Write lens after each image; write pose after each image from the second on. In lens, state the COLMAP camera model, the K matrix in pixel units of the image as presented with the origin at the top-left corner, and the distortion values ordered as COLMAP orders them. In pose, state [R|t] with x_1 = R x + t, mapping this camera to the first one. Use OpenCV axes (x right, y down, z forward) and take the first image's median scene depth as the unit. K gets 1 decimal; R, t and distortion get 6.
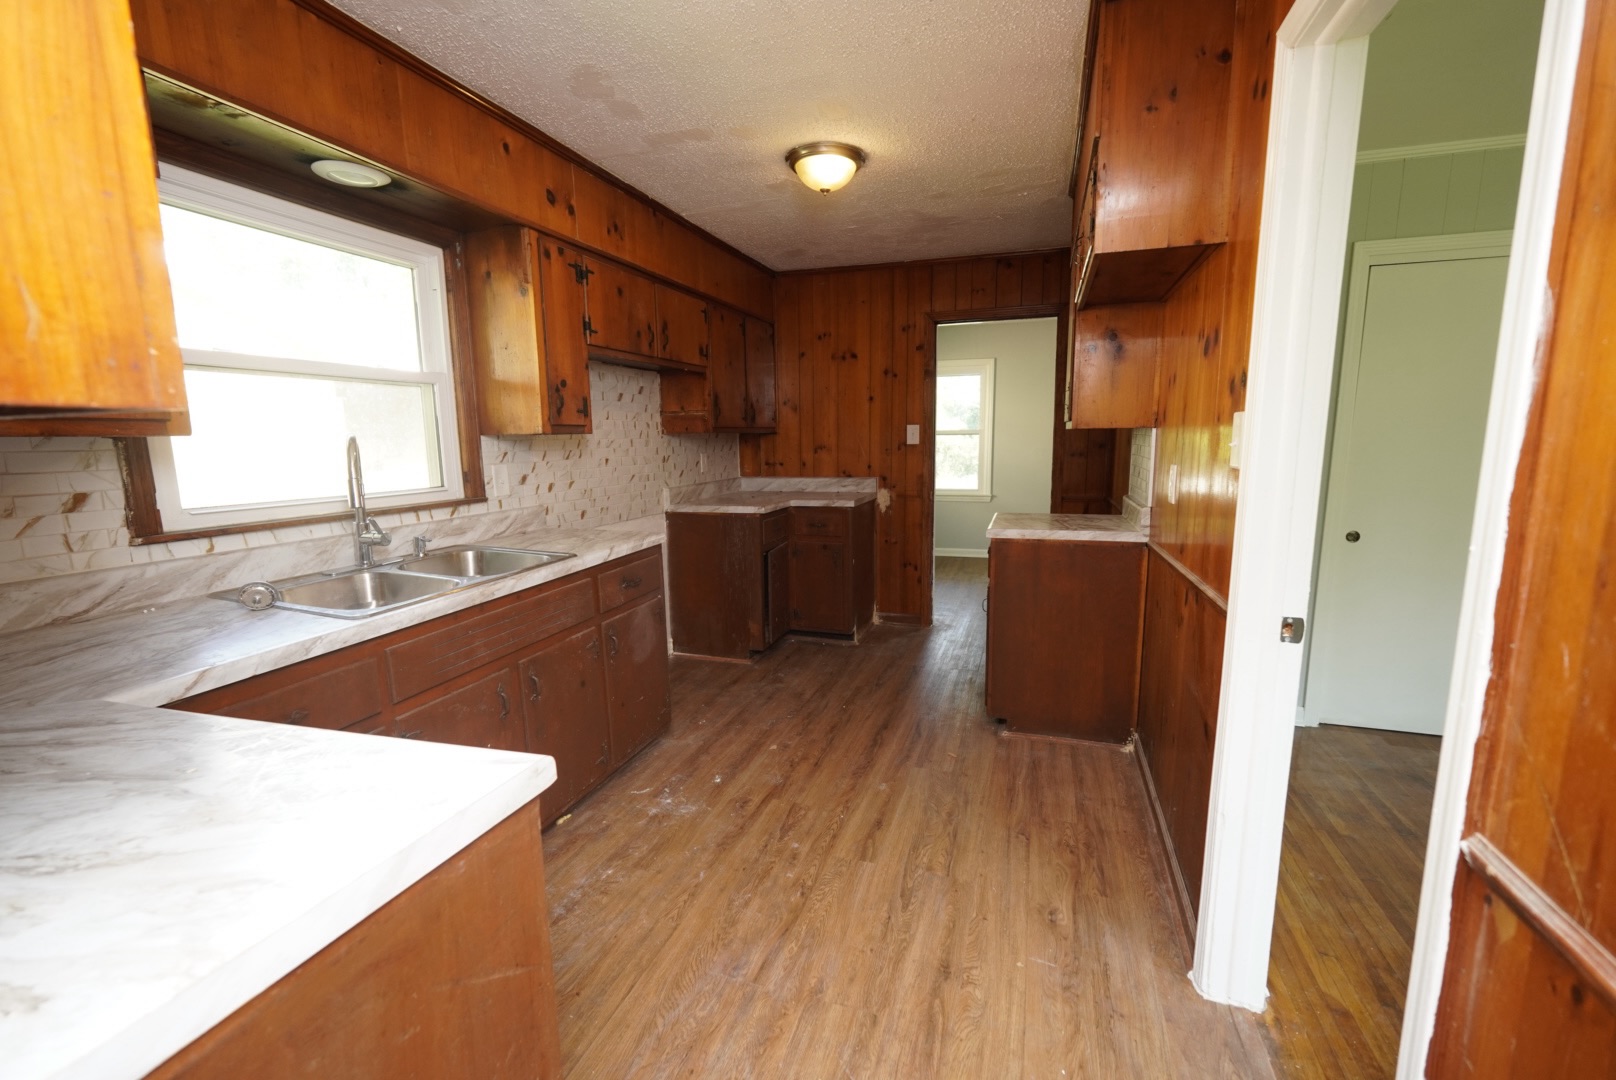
lens RADIAL K [[688.2, 0, 818.1], [0, 688.2, 544.5], [0, 0, 1]] dist [-0.010378, 0.006095]
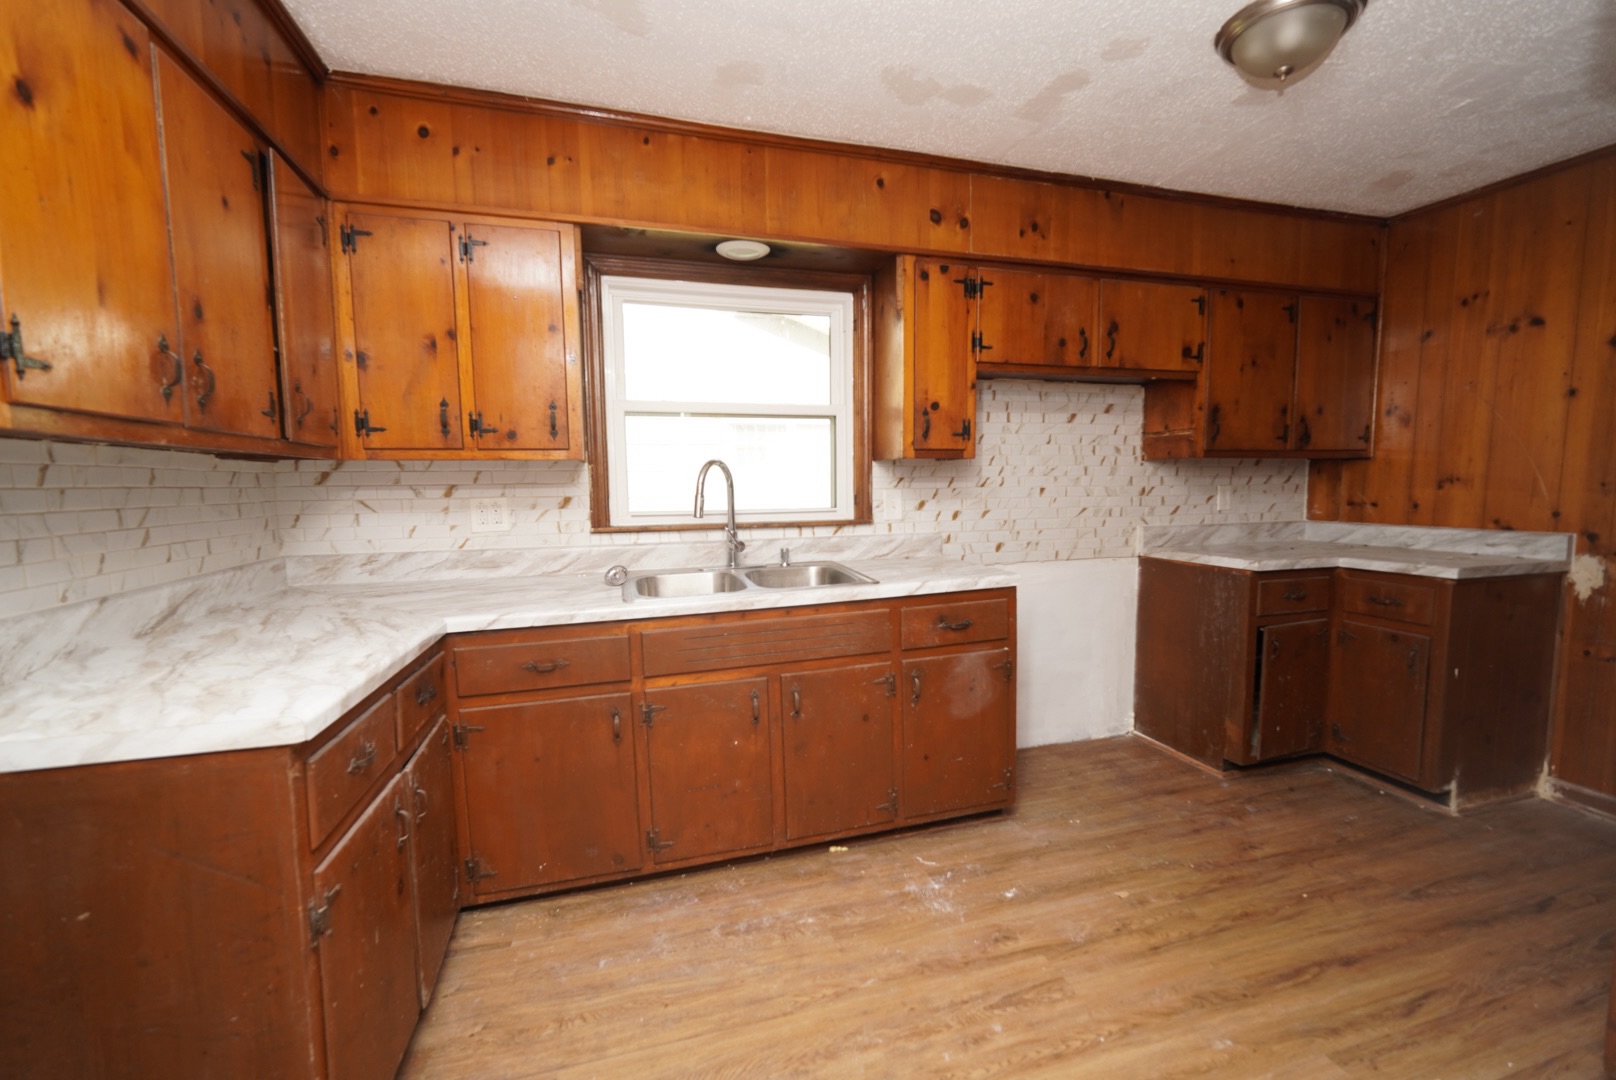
lens RADIAL K [[688.2, 0, 818.1], [0, 688.2, 544.5], [0, 0, 1]] dist [-0.010378, 0.006095]
pose [[0.564158, 0.083197, -0.821464, 0.308430], [-0.125989, 0.991934, 0.013936, -0.032600], [0.815998, 0.095634, 0.570089, 0.307110]]
